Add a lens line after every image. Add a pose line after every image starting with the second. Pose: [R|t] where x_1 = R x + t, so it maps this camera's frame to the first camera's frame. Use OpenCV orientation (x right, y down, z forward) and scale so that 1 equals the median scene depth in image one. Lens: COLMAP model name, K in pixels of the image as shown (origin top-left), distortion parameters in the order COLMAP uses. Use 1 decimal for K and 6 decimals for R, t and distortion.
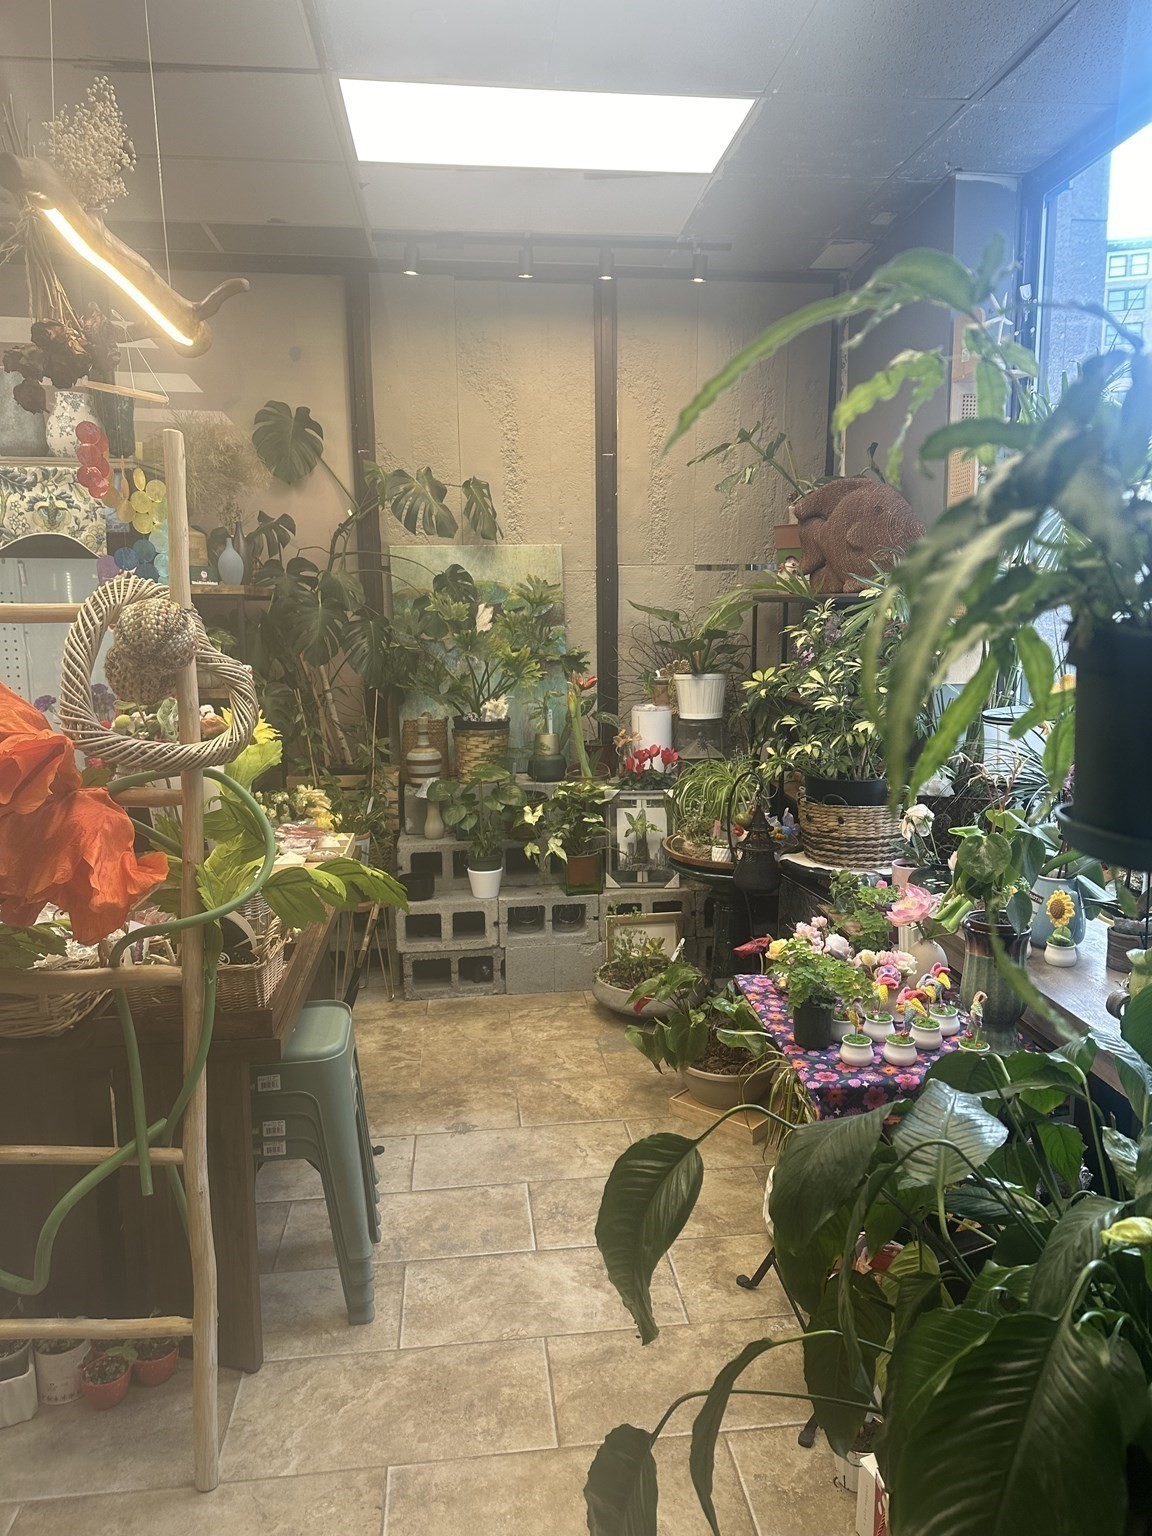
lens RADIAL K [[1066.8, 0, 585.5], [0, 1066.8, 771.5], [0, 0, 1]] dist [0.072269, -0.093896]
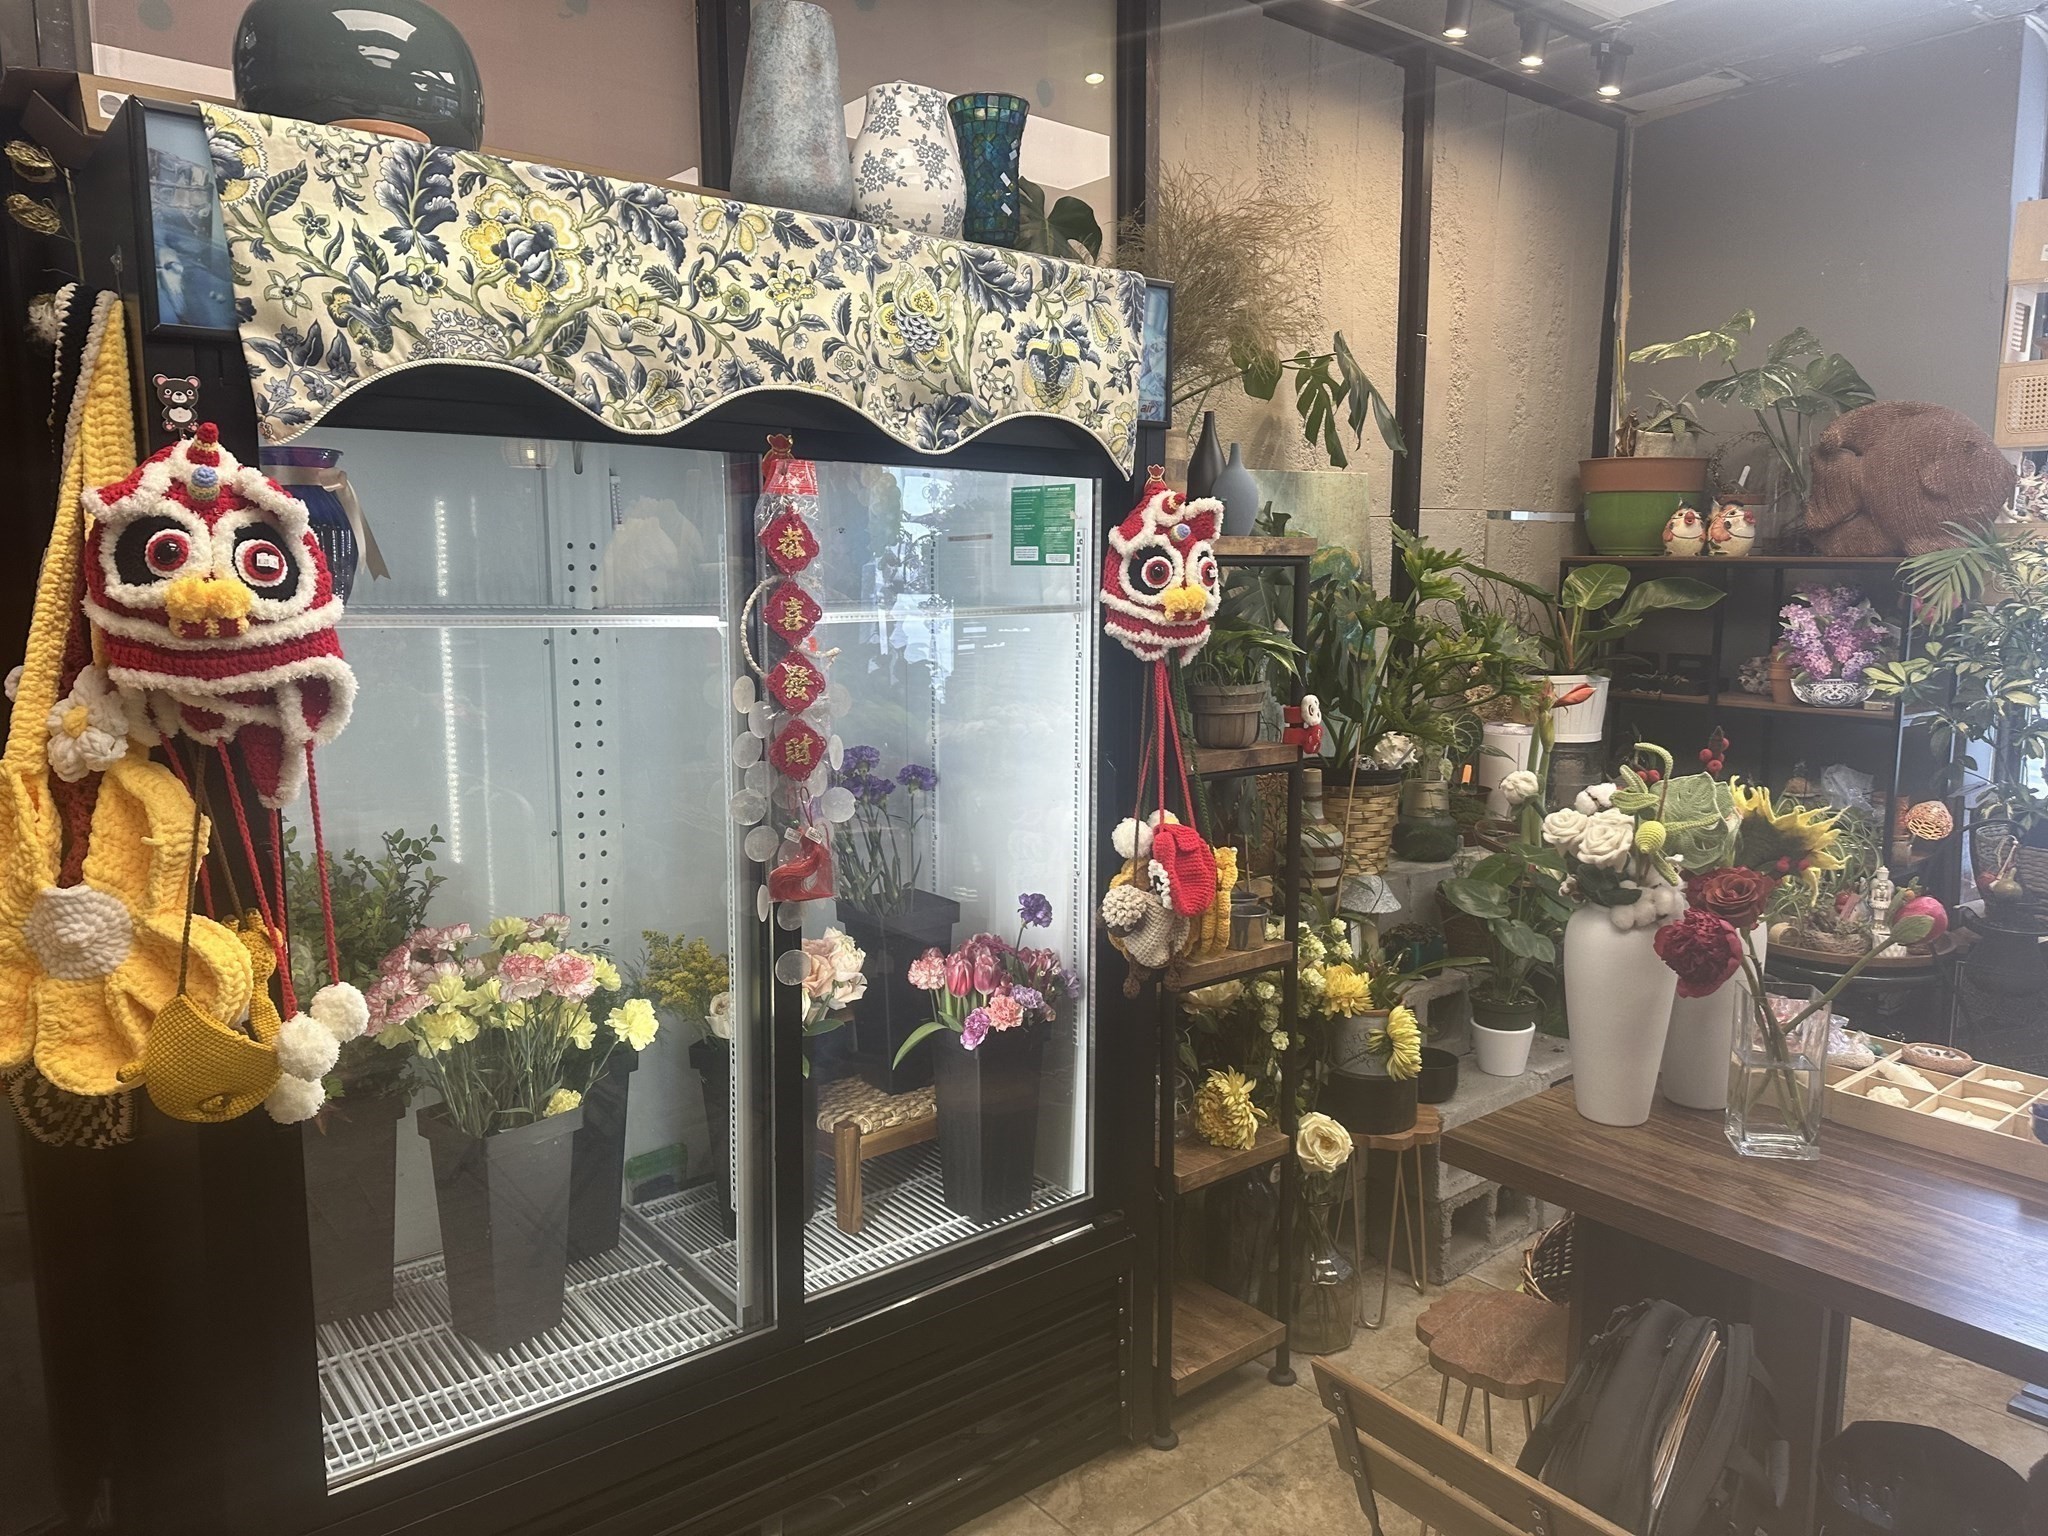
lens RADIAL K [[1422.4, 0, 1030.1], [0, 1422.4, 755.4], [0, 0, 1]] dist [0.072269, -0.093896]
pose [[0.842206, -0.067118, 0.534962, -0.817001], [0.078176, 0.996938, 0.002004, -0.085741], [-0.533458, 0.040133, 0.844874, 0.527288]]
